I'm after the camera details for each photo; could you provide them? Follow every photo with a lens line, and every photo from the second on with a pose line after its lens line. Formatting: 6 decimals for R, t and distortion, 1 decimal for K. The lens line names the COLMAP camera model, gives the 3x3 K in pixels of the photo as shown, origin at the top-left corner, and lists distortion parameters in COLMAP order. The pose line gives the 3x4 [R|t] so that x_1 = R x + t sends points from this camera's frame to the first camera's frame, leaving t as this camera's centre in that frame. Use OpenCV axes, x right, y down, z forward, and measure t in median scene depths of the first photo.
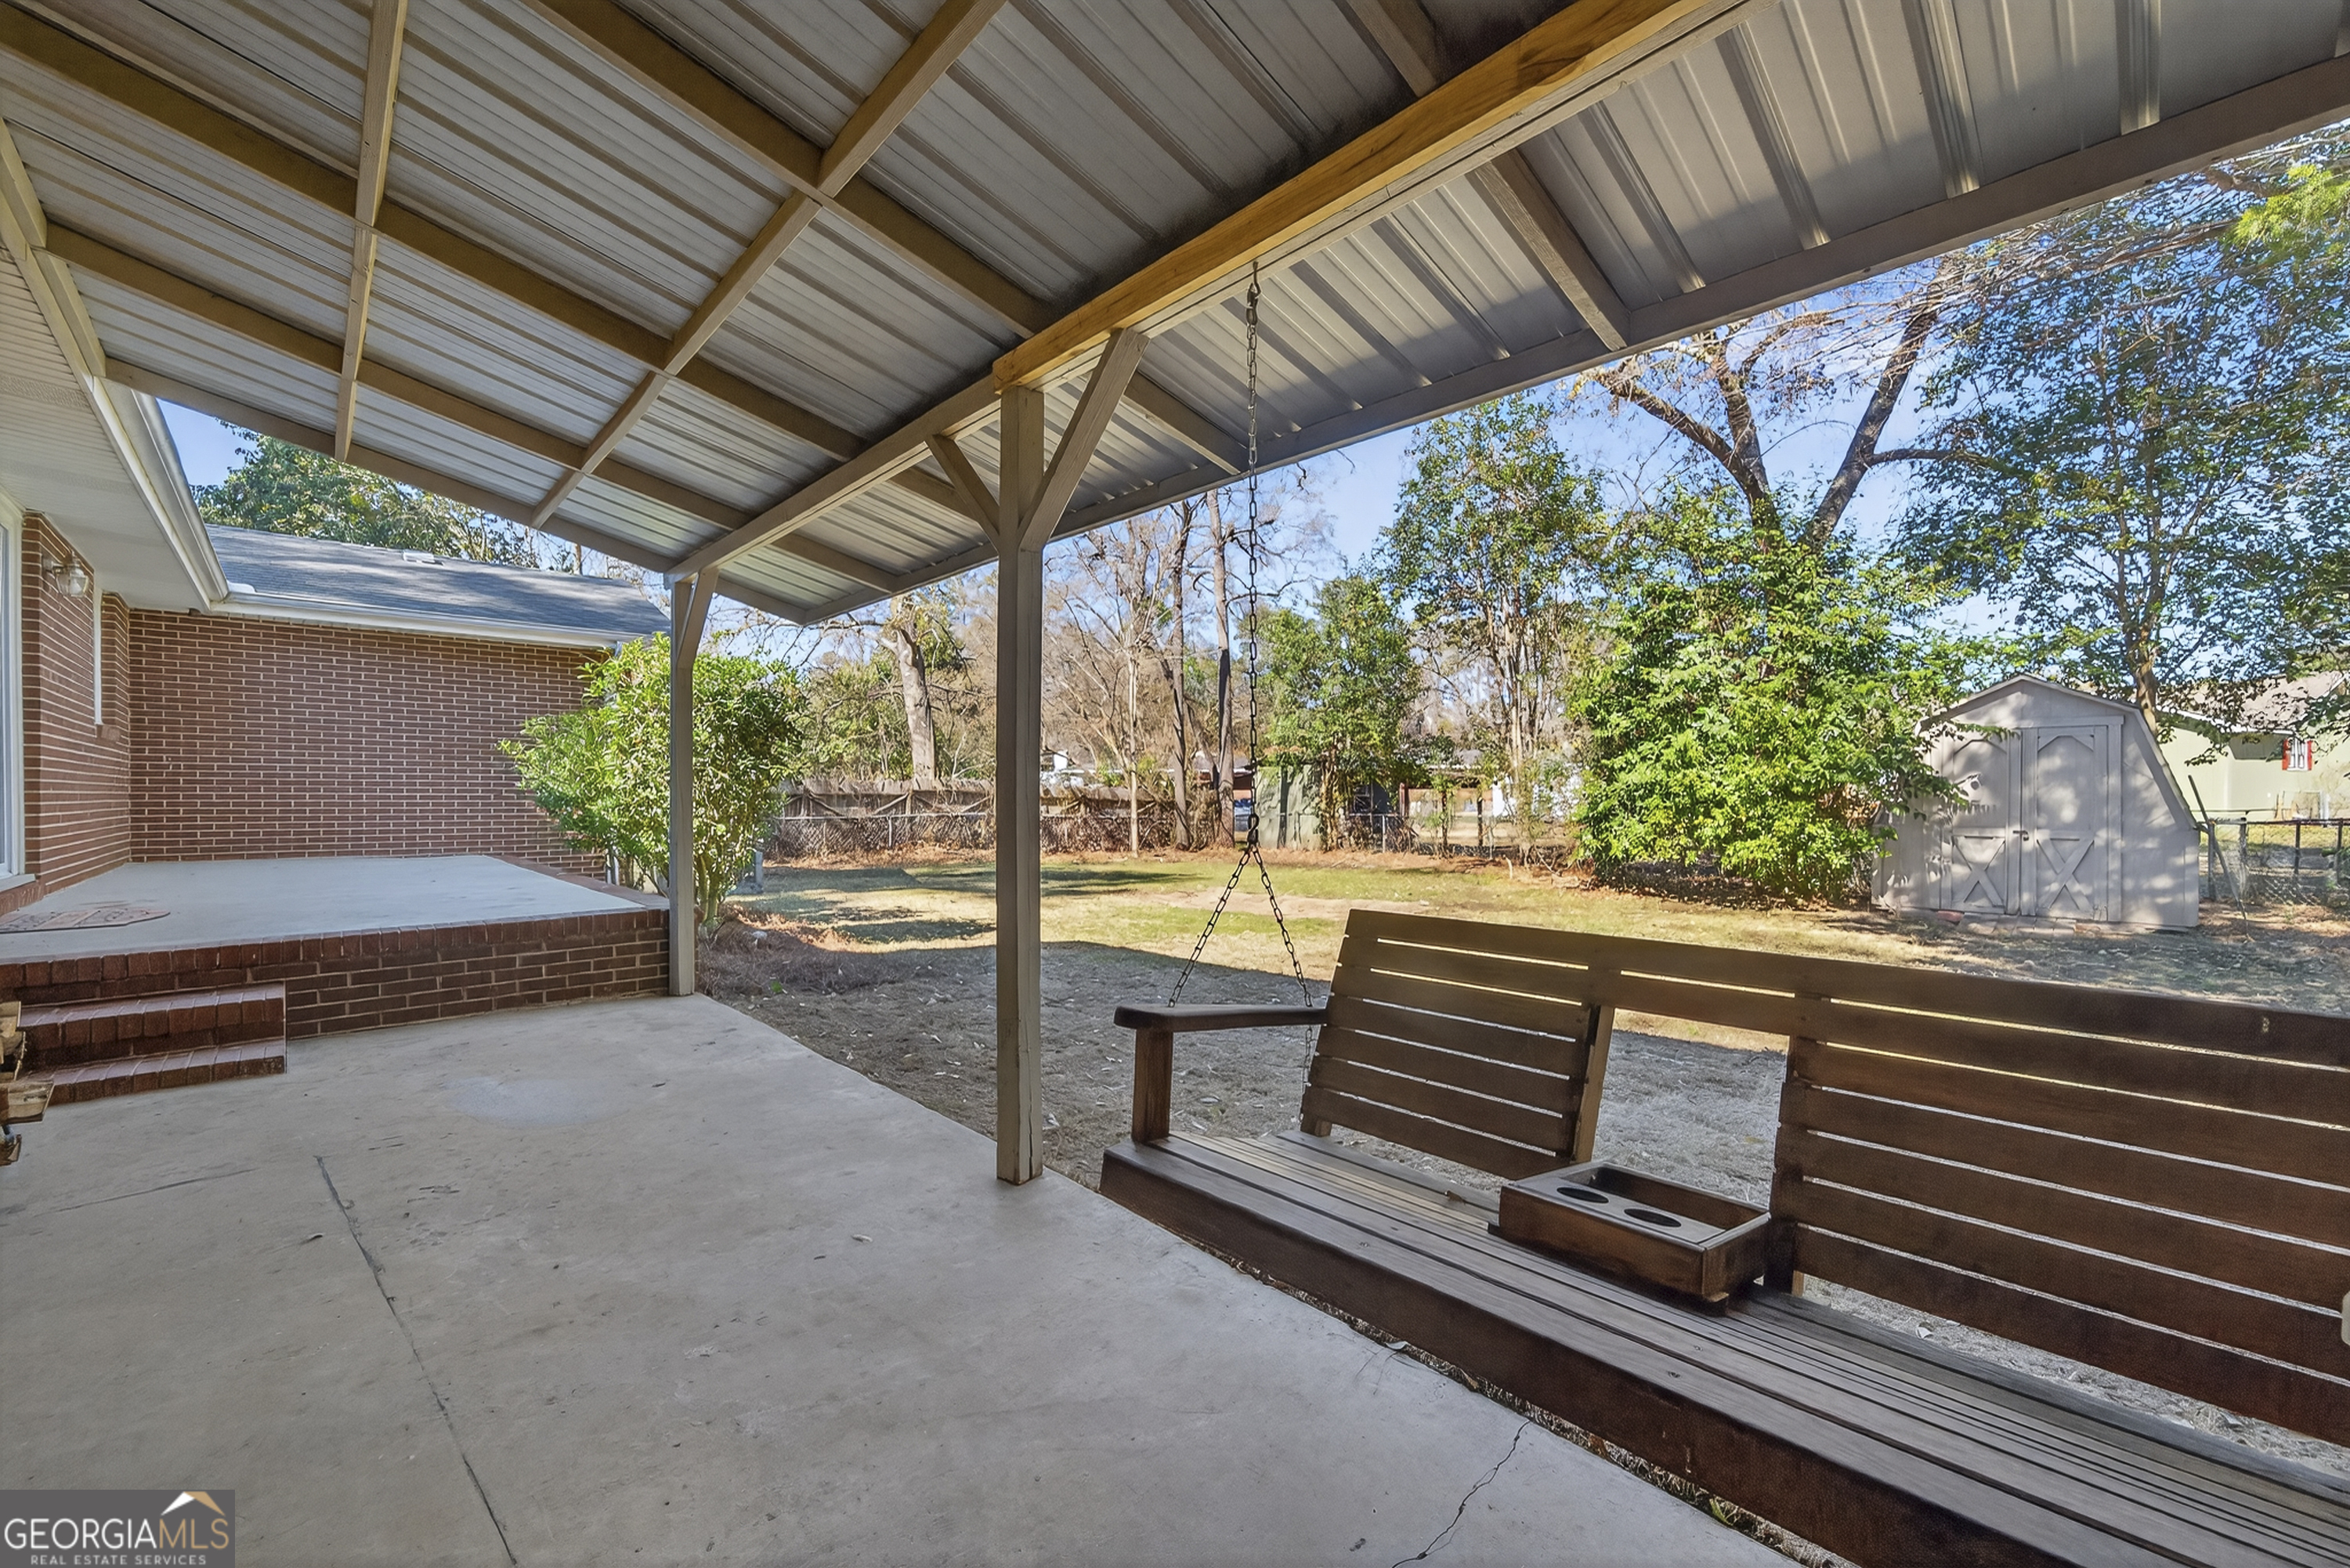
lens RADIAL K [[908.0, 0, 1165.2], [0, 908.0, 795.9], [0, 0, 1]] dist [-0.003652, -0.000092]
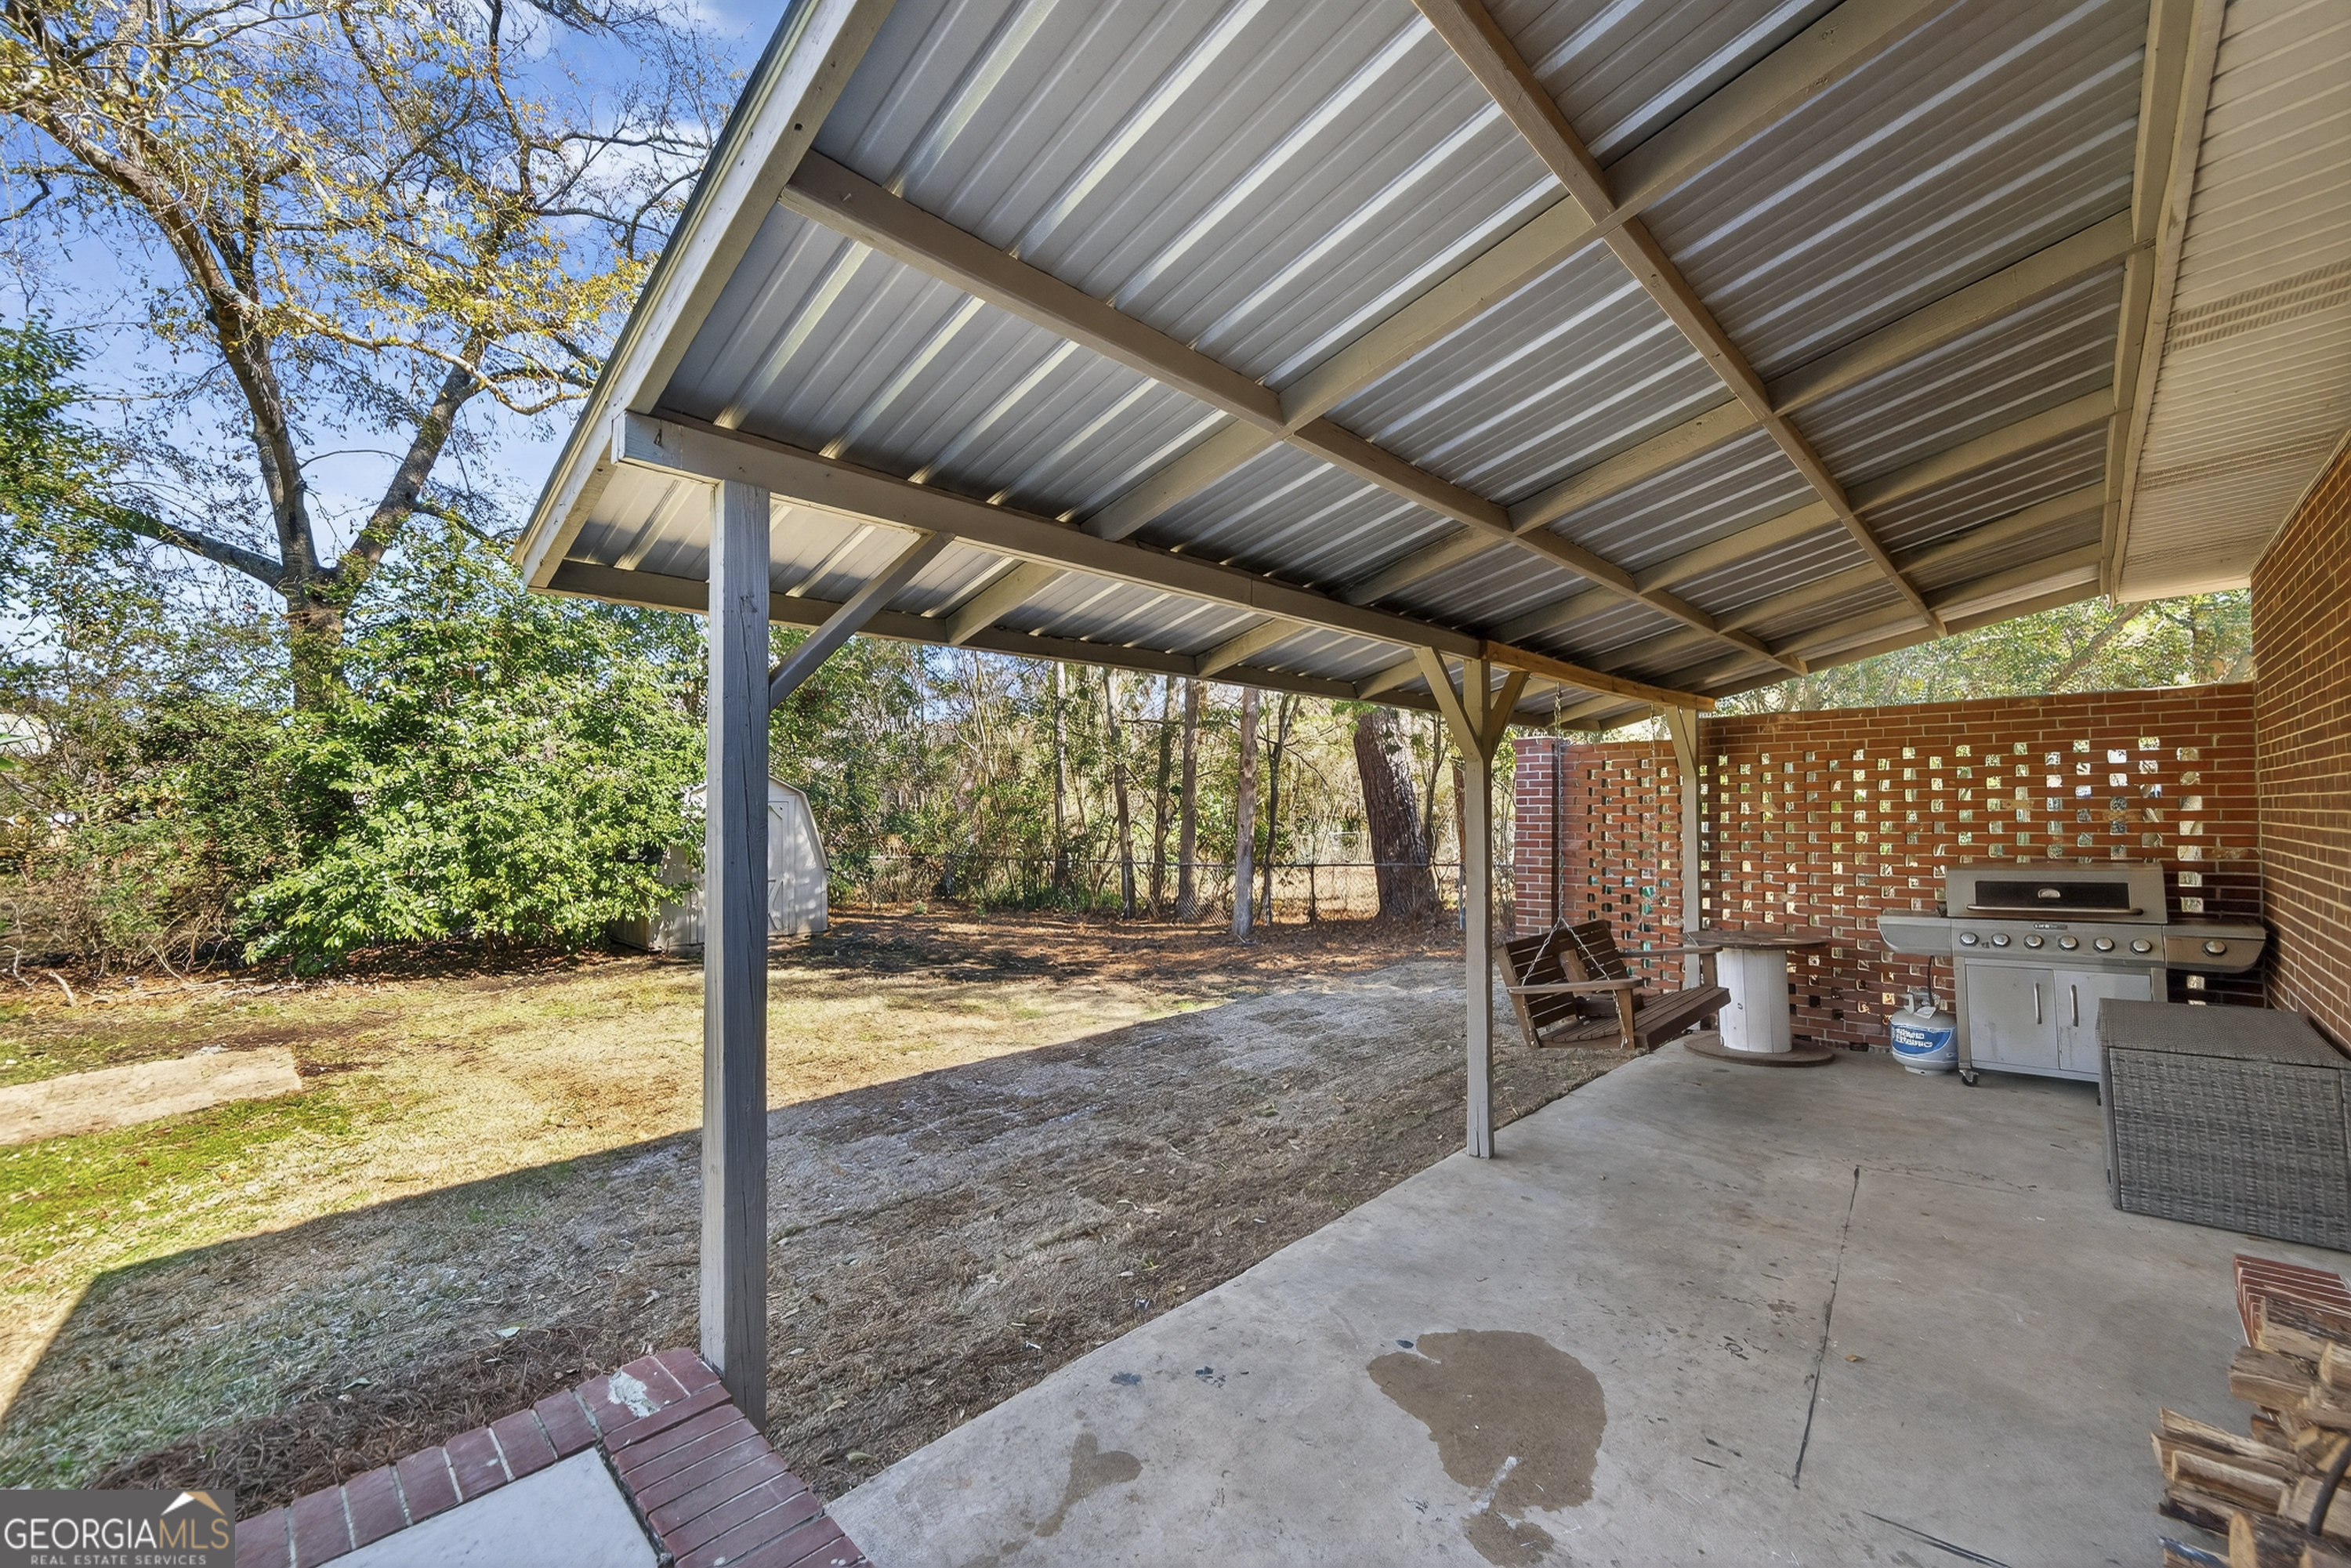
lens RADIAL K [[908.4, 0, 1165.7], [0, 908.4, 795.9], [0, 0, 1]] dist [-0.003652, -0.000092]
pose [[-0.020536, 0.022041, 0.999546, -0.409168], [0.012097, 0.999689, -0.021796, -0.042978], [-0.999716, 0.011644, -0.020796, 0.369711]]
